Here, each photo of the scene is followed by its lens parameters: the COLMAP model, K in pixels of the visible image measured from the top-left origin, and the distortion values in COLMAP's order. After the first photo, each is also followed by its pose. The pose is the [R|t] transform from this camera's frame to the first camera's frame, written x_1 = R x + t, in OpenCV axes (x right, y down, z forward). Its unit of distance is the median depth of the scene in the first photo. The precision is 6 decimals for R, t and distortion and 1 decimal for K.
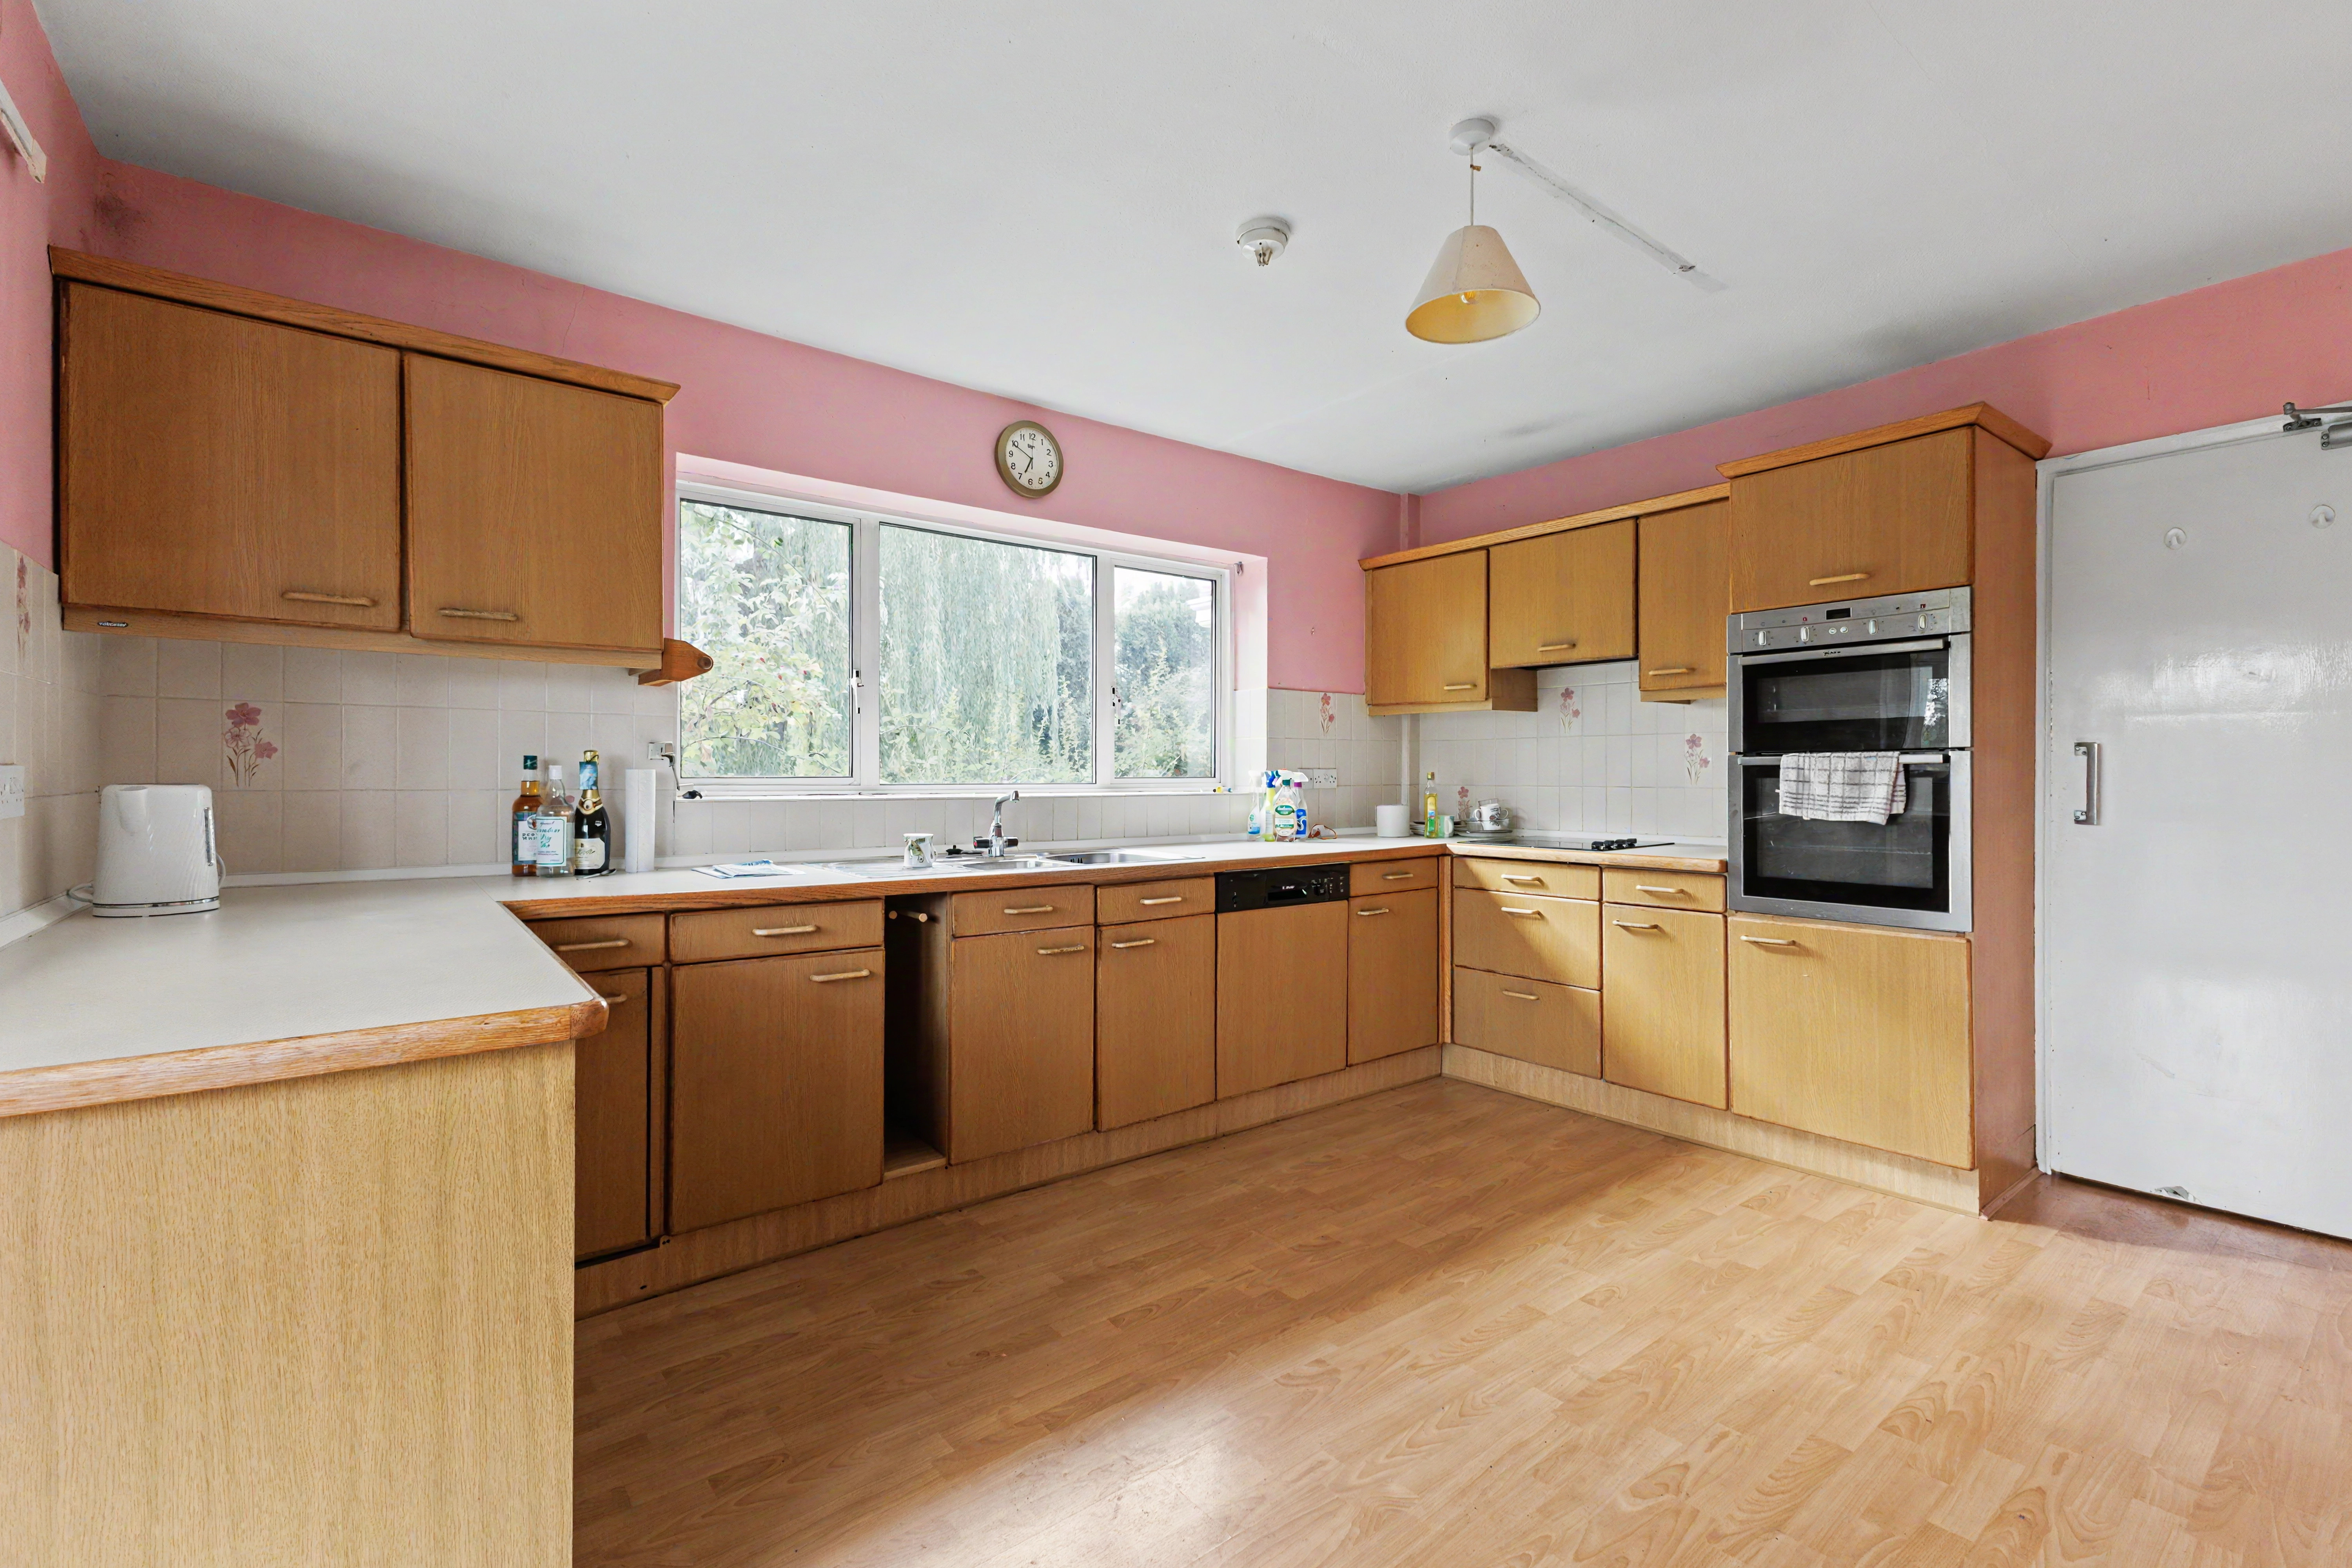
lens RADIAL K [[1033.3, 0, 1178.6], [0, 1033.3, 785.6], [0, 0, 1]] dist [0.011204, 0.000106]
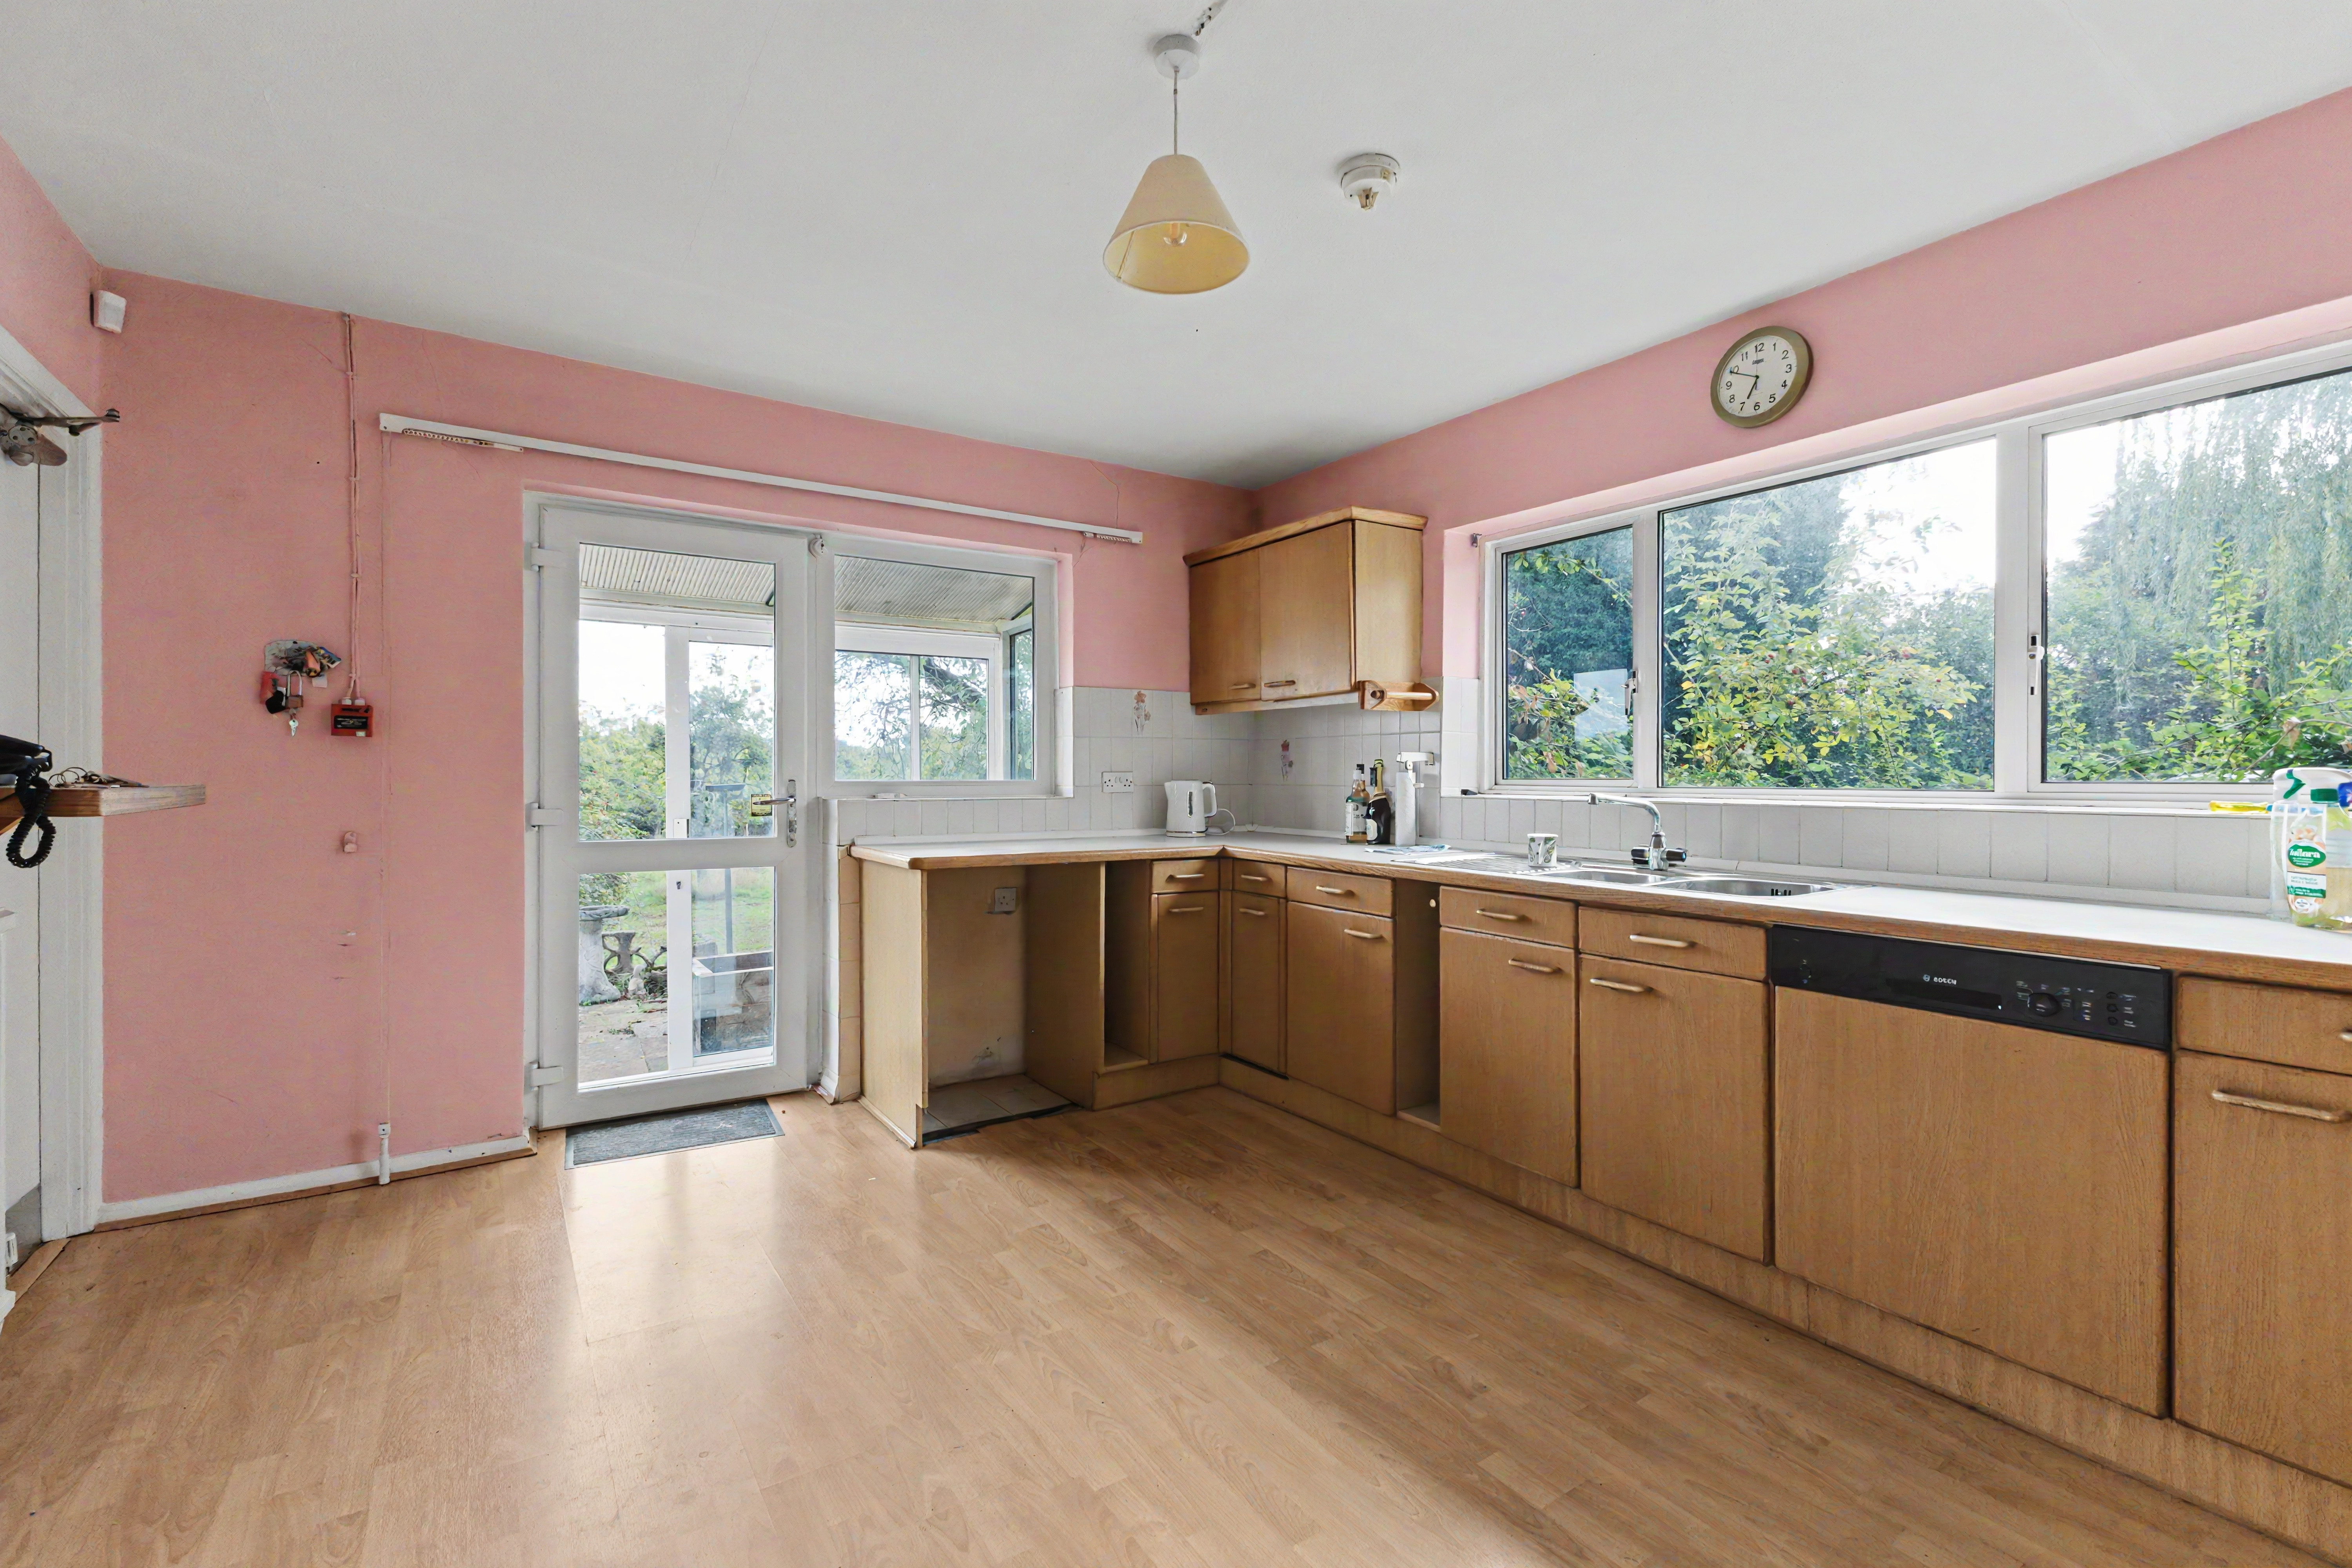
lens RADIAL K [[1029.2, 0, 1184.2], [0, 1029.2, 776.4], [0, 0, 1]] dist [0.015142, -0.000170]
pose [[-0.081143, 0.001347, -0.996702, 0.888945], [-0.008149, 0.999965, 0.002015, -0.010623], [0.996669, 0.008286, -0.081129, 0.818540]]
